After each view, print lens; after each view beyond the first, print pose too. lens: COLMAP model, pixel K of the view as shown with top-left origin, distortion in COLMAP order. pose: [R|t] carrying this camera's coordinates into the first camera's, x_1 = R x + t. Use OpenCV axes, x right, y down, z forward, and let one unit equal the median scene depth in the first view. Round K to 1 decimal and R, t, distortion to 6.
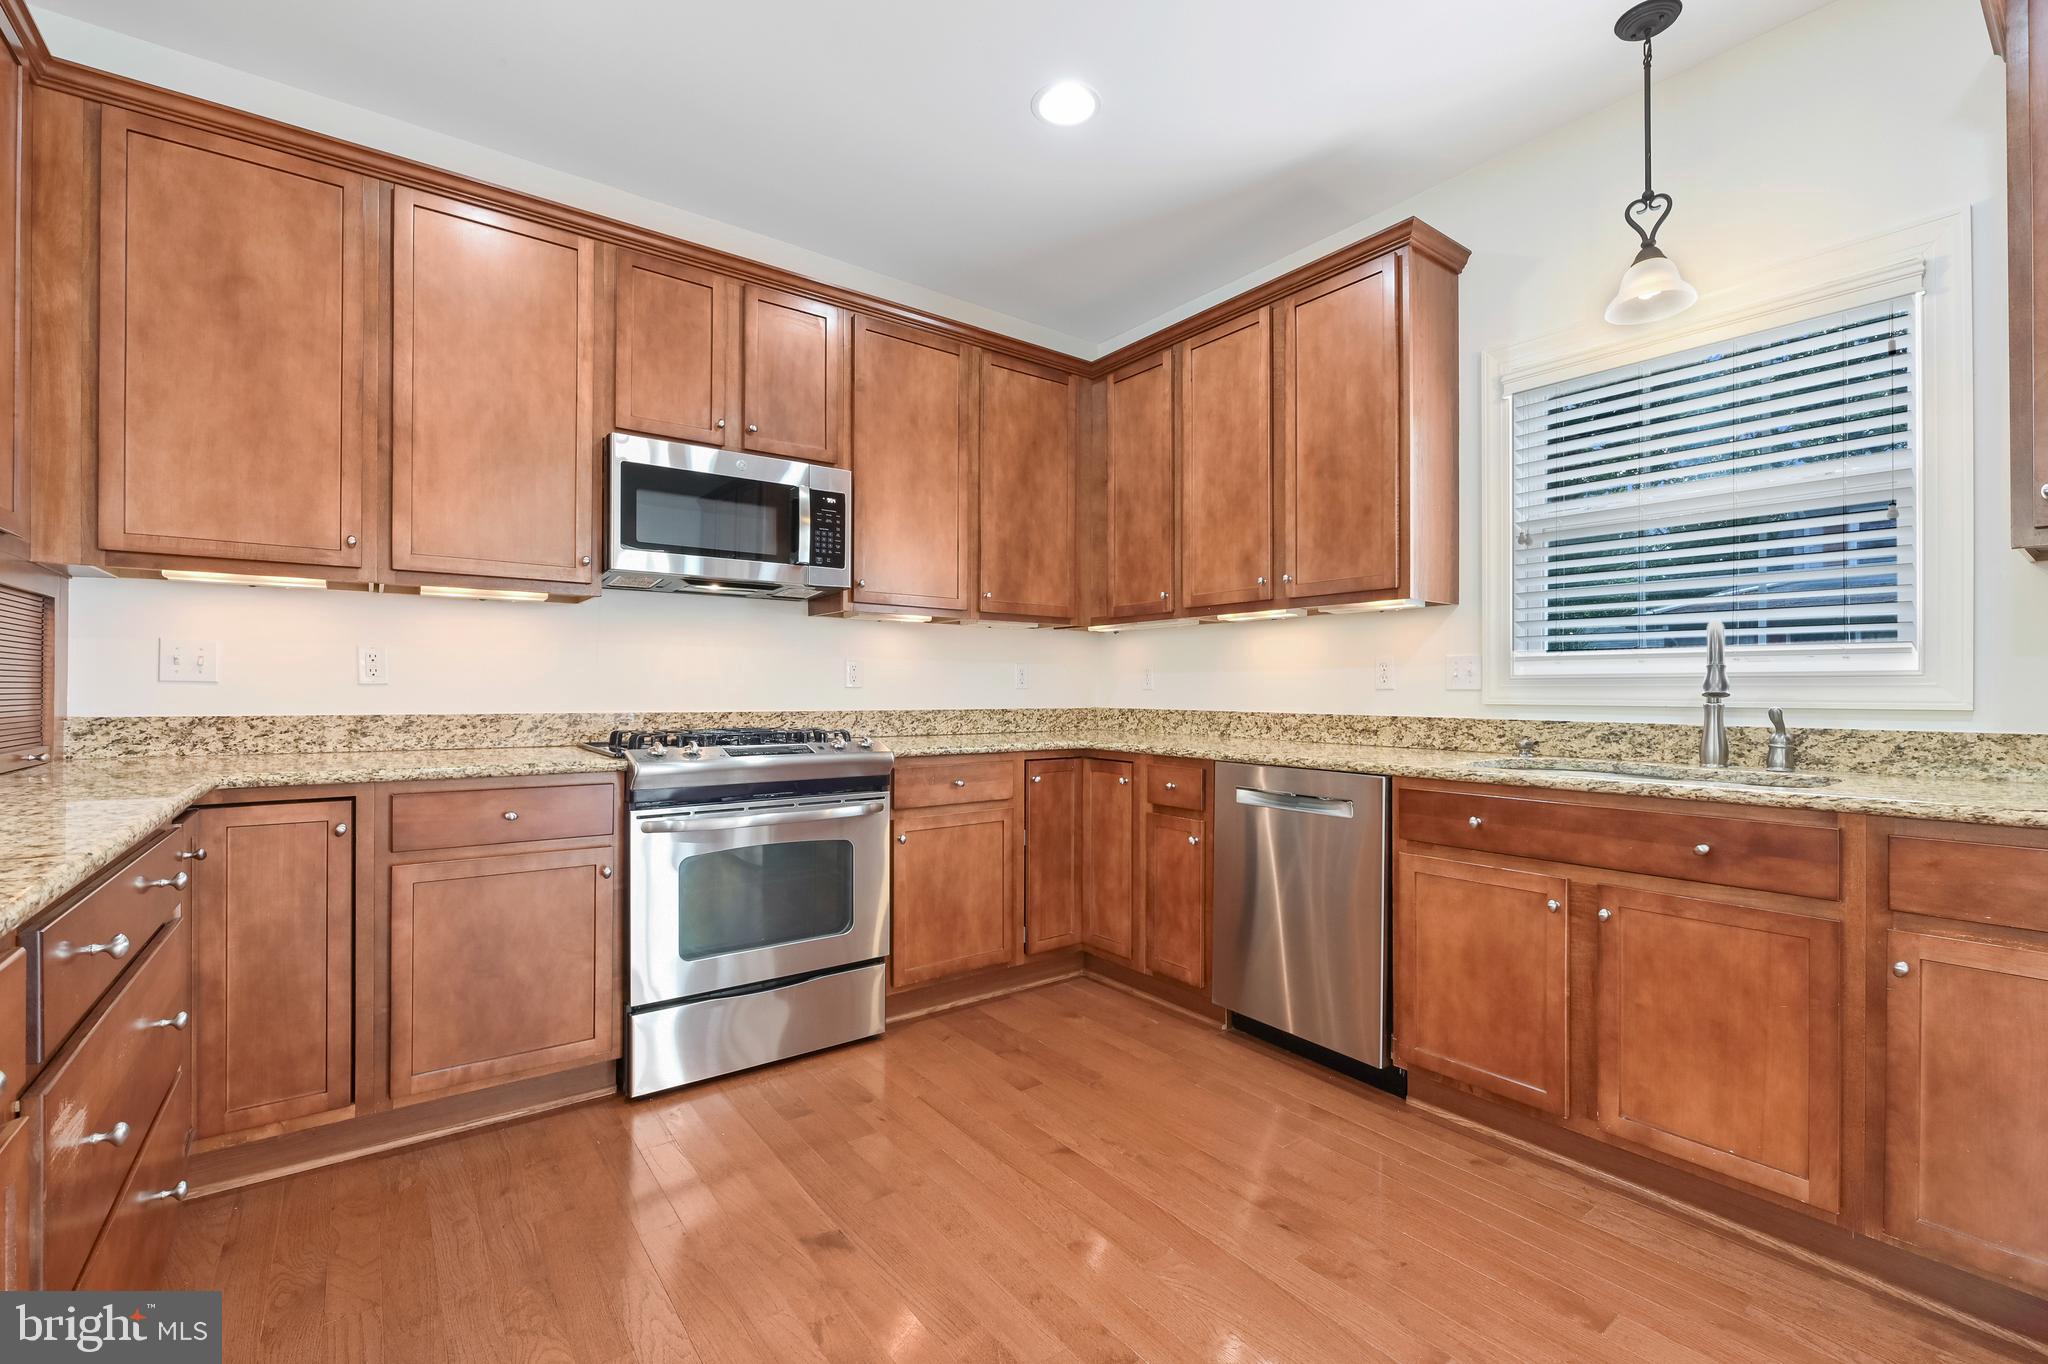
lens RADIAL K [[877.1, 0, 1037.0], [0, 877.1, 692.6], [0, 0, 1]] dist [-0.000015, -0.001303]
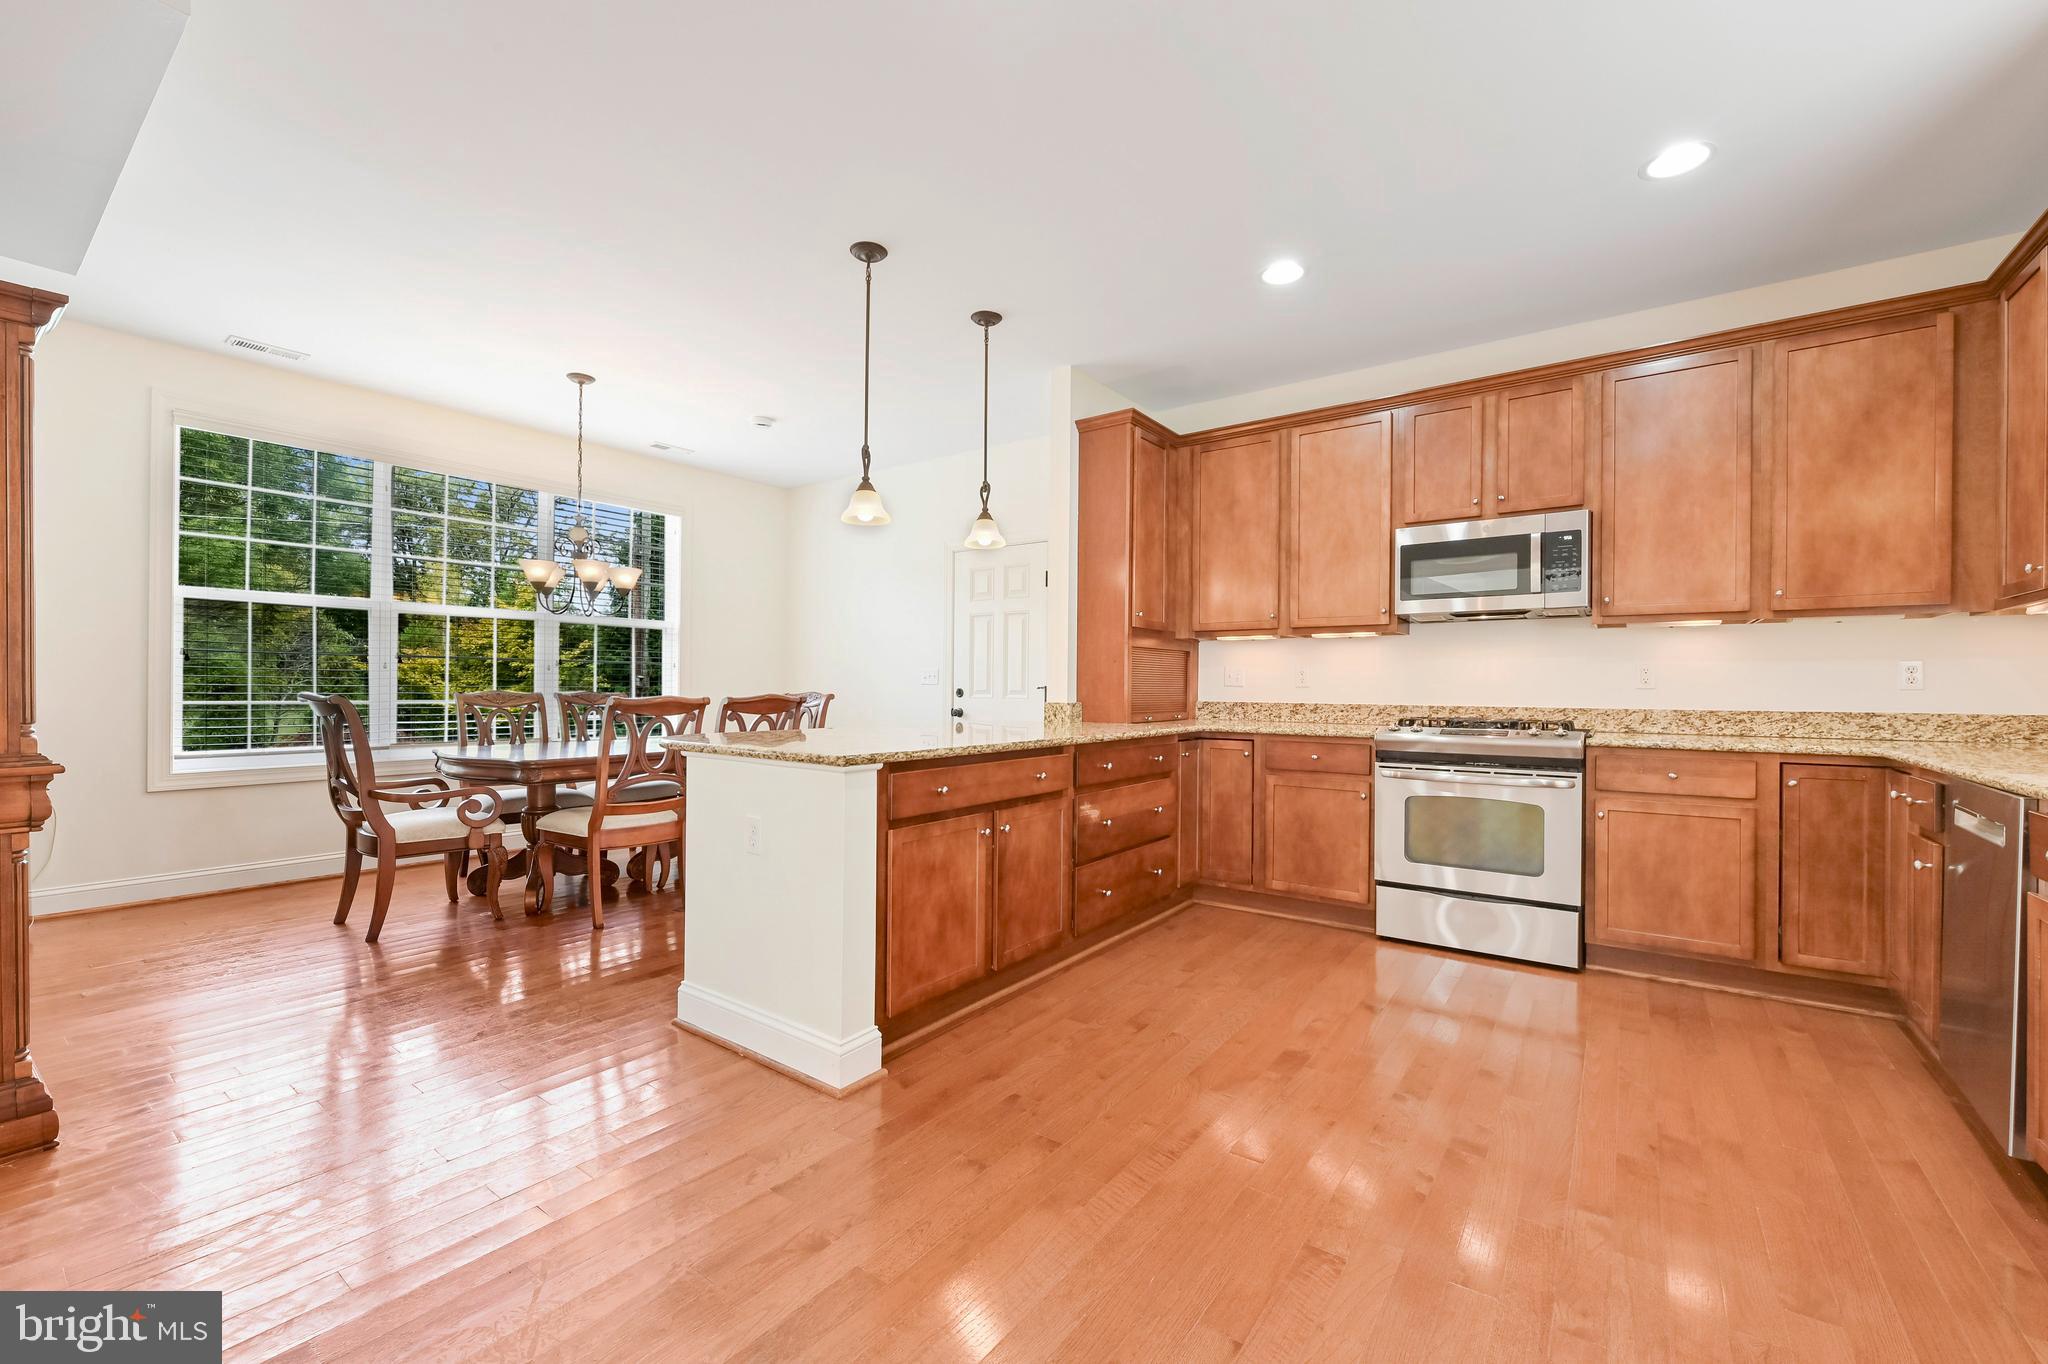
lens RADIAL K [[836.7, 0, 1016.1], [0, 836.7, 708.4], [0, 0, 1]] dist [-0.004637, -0.000530]
pose [[0.280853, 0.020679, -0.959528, 0.829483], [-0.006315, 0.999786, 0.019698, 0.005367], [0.959730, 0.000527, 0.280923, -0.096104]]
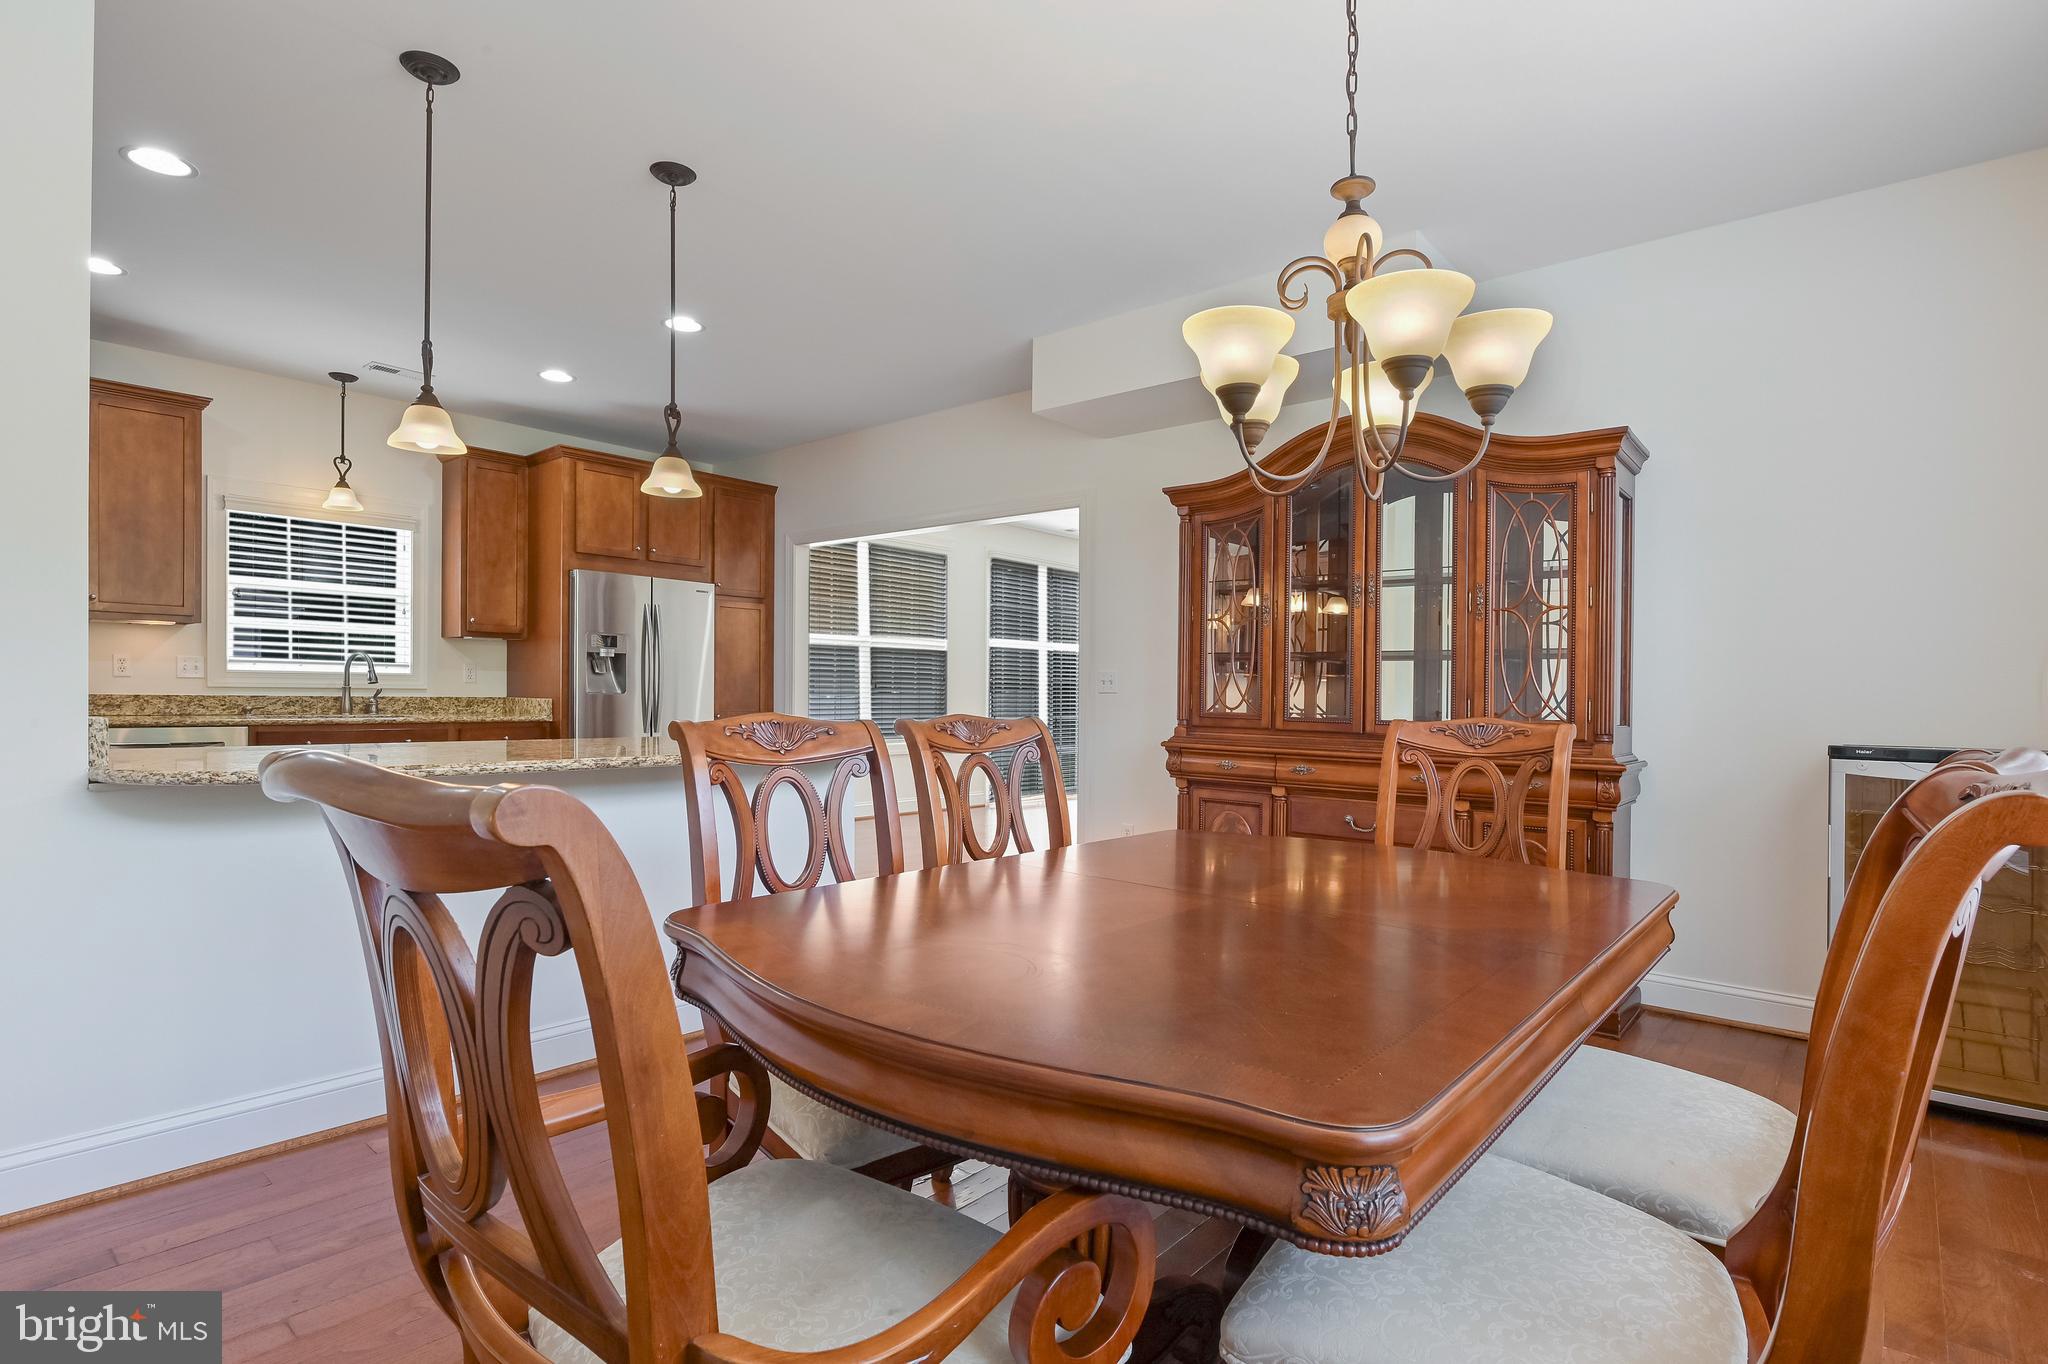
lens RADIAL K [[1005.0, 0, 1014.0], [0, 1005.0, 703.8], [0, 0, 1]] dist [-0.003737, -0.000610]
pose [[-0.193001, -0.010605, 0.981141, -1.900387], [-0.007491, 0.999928, 0.009335, 0.018763], [-0.981170, -0.005548, -0.193067, -0.162114]]
